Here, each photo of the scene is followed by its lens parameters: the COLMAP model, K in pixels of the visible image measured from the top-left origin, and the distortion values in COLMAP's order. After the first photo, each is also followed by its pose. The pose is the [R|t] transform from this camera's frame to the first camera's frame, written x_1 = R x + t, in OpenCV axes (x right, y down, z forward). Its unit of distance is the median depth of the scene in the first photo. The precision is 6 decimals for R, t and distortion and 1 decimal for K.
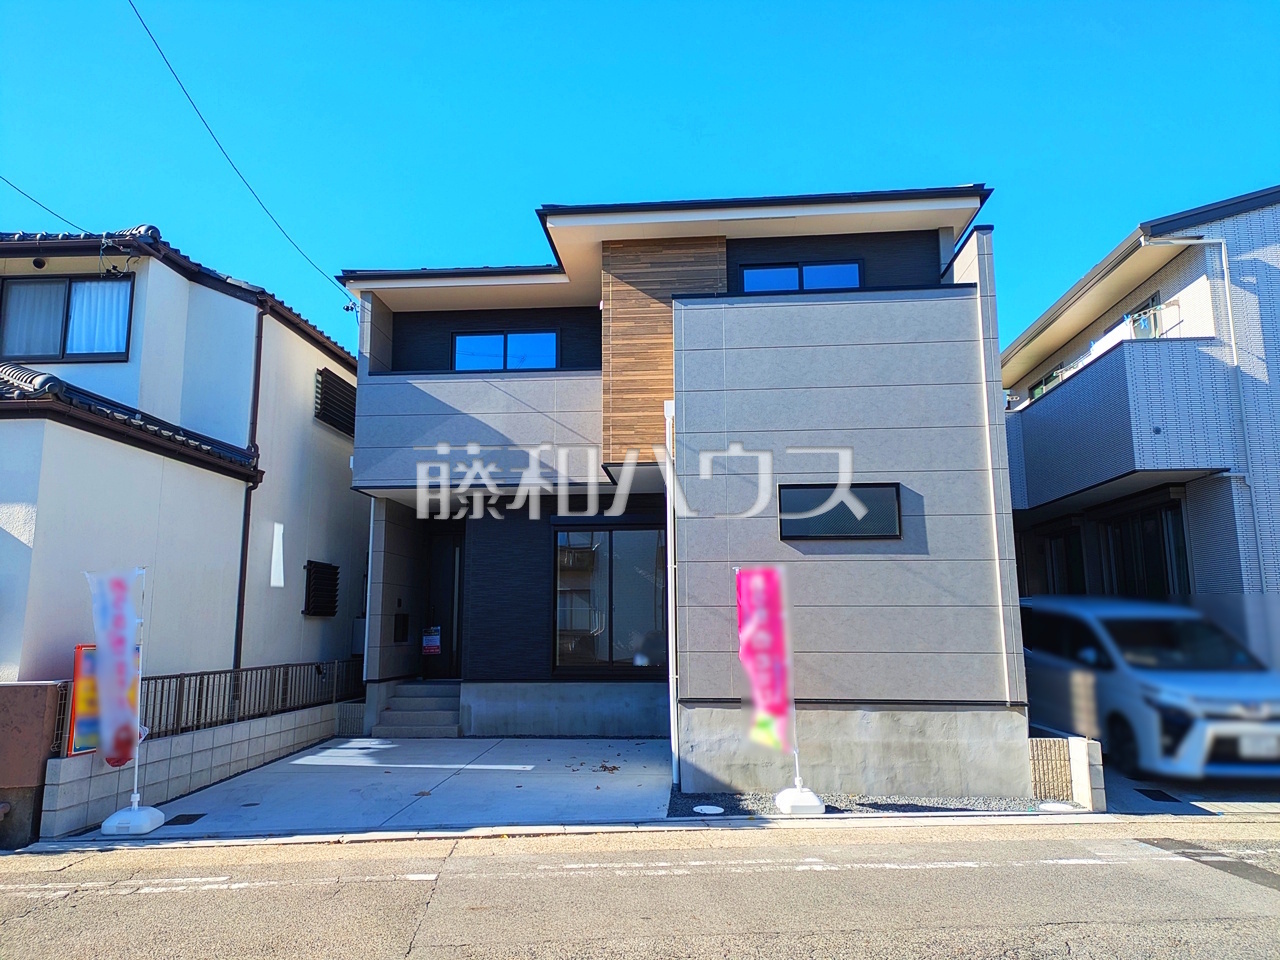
lens RADIAL K [[912.0, 0, 635.7], [0, 912.0, 469.2], [0, 0, 1]] dist [0.045906, -0.016031]
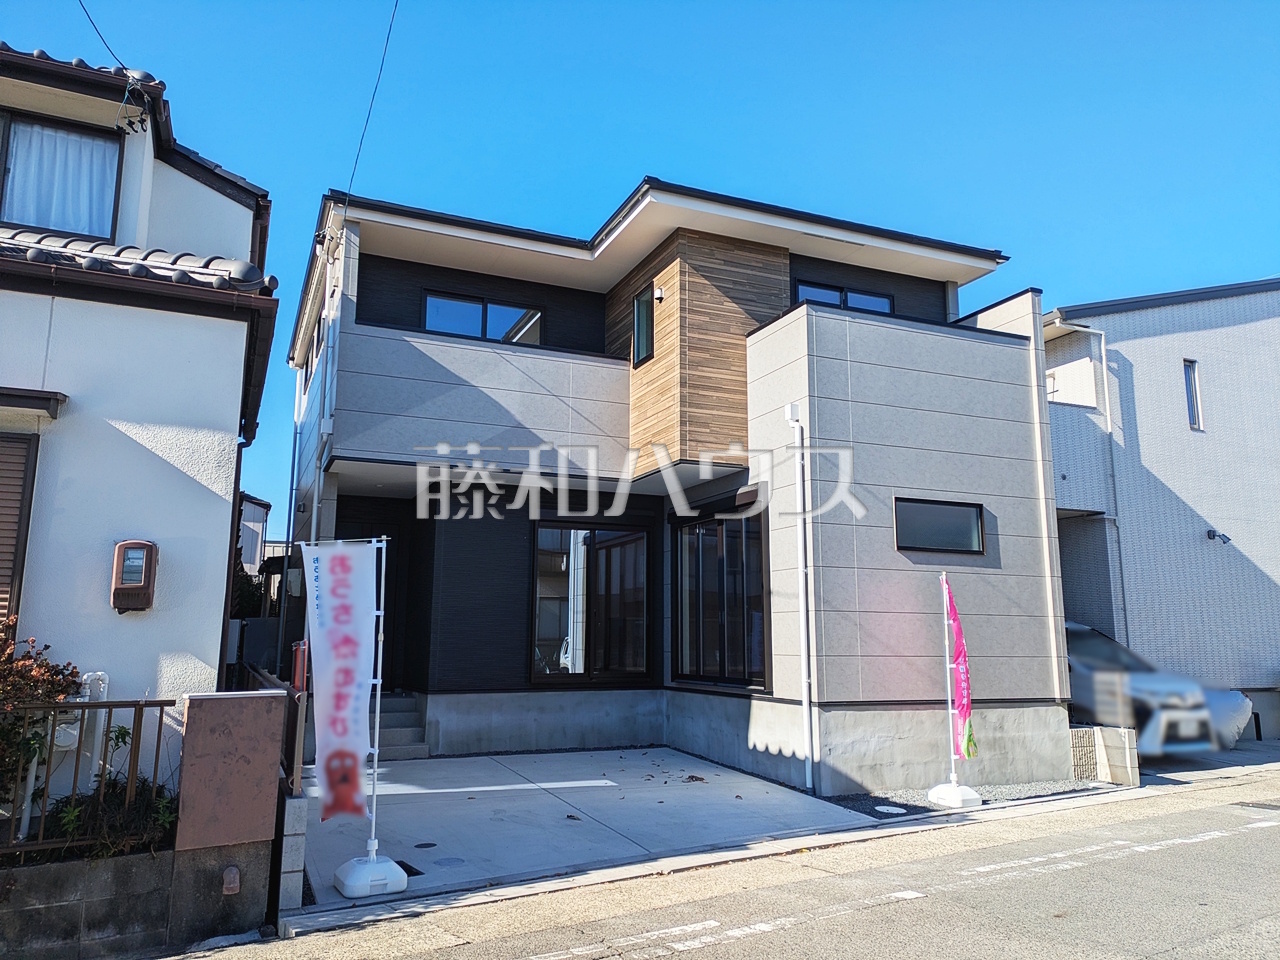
lens RADIAL K [[912.0, 0, 637.6], [0, 912.0, 481.8], [0, 0, 1]] dist [0.045906, -0.016031]
pose [[0.884746, 0.087368, 0.457811, -0.507457], [-0.087188, 0.995958, -0.021571, 0.041072], [-0.457845, -0.020830, 0.888788, 0.171421]]
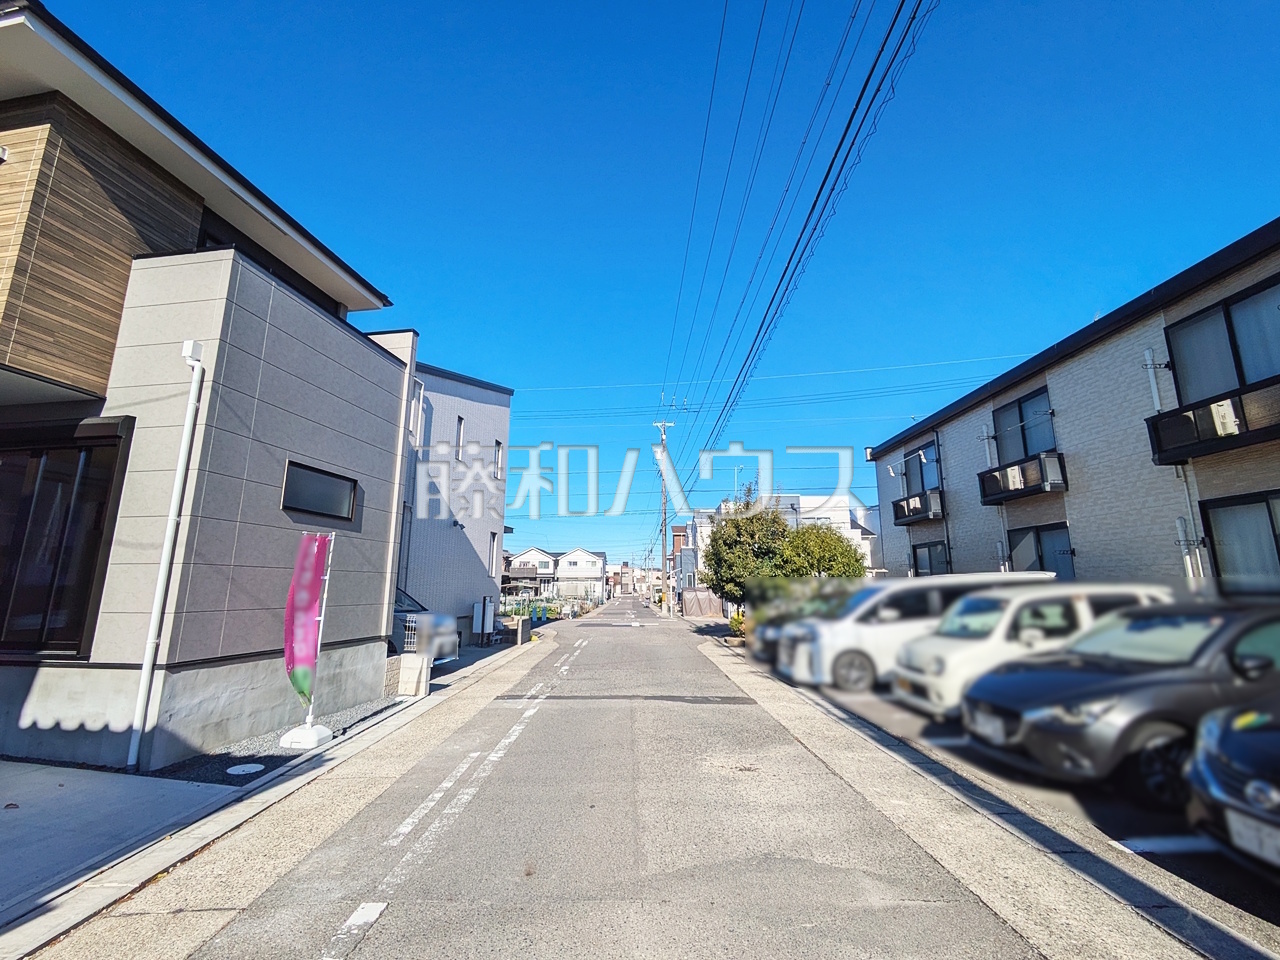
lens RADIAL K [[545.3, 0, 639.5], [0, 545.3, 476.8], [0, 0, 1]] dist [-0.000107, 0.001016]
pose [[0.079697, 0.203203, 0.975888, -0.401562], [-0.168213, 0.967703, -0.187762, 0.078185], [-0.982524, -0.149193, 0.111305, 0.424182]]
